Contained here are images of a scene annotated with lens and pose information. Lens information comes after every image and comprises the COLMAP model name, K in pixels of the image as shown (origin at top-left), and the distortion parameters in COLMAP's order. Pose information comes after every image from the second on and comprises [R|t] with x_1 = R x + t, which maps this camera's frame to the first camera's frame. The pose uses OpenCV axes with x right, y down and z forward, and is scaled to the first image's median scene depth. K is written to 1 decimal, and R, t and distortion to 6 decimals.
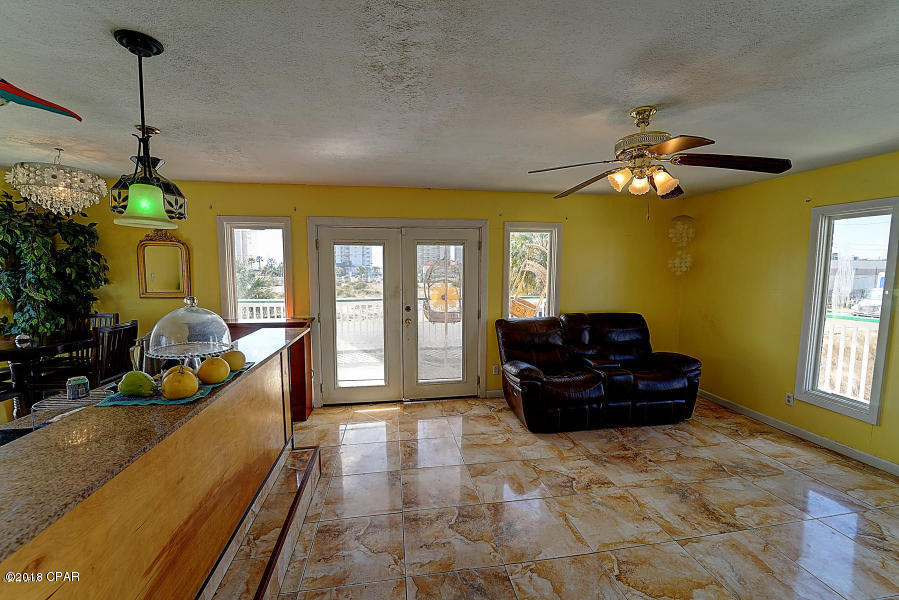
lens RADIAL K [[366.1, 0, 452.7], [0, 366.1, 299.8], [0, 0, 1]] dist [-0.021147, -0.000224]
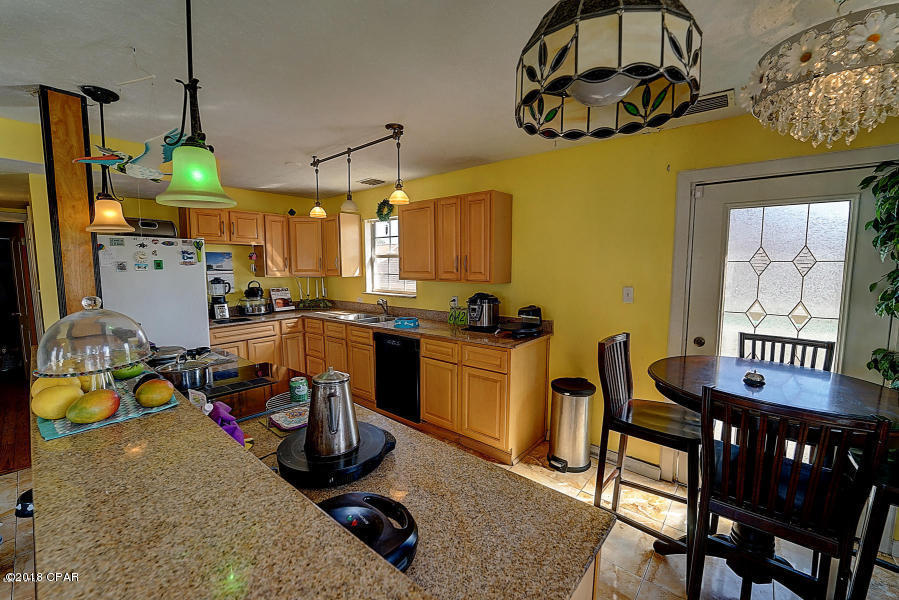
lens RADIAL K [[366.1, 0, 452.7], [0, 366.1, 299.8], [0, 0, 1]] dist [-0.021147, -0.000224]
pose [[-0.761569, 0.059935, -0.645307, -0.291798], [-0.055573, 0.986008, 0.157164, -0.061266], [0.645697, 0.155552, -0.747582, 0.745265]]
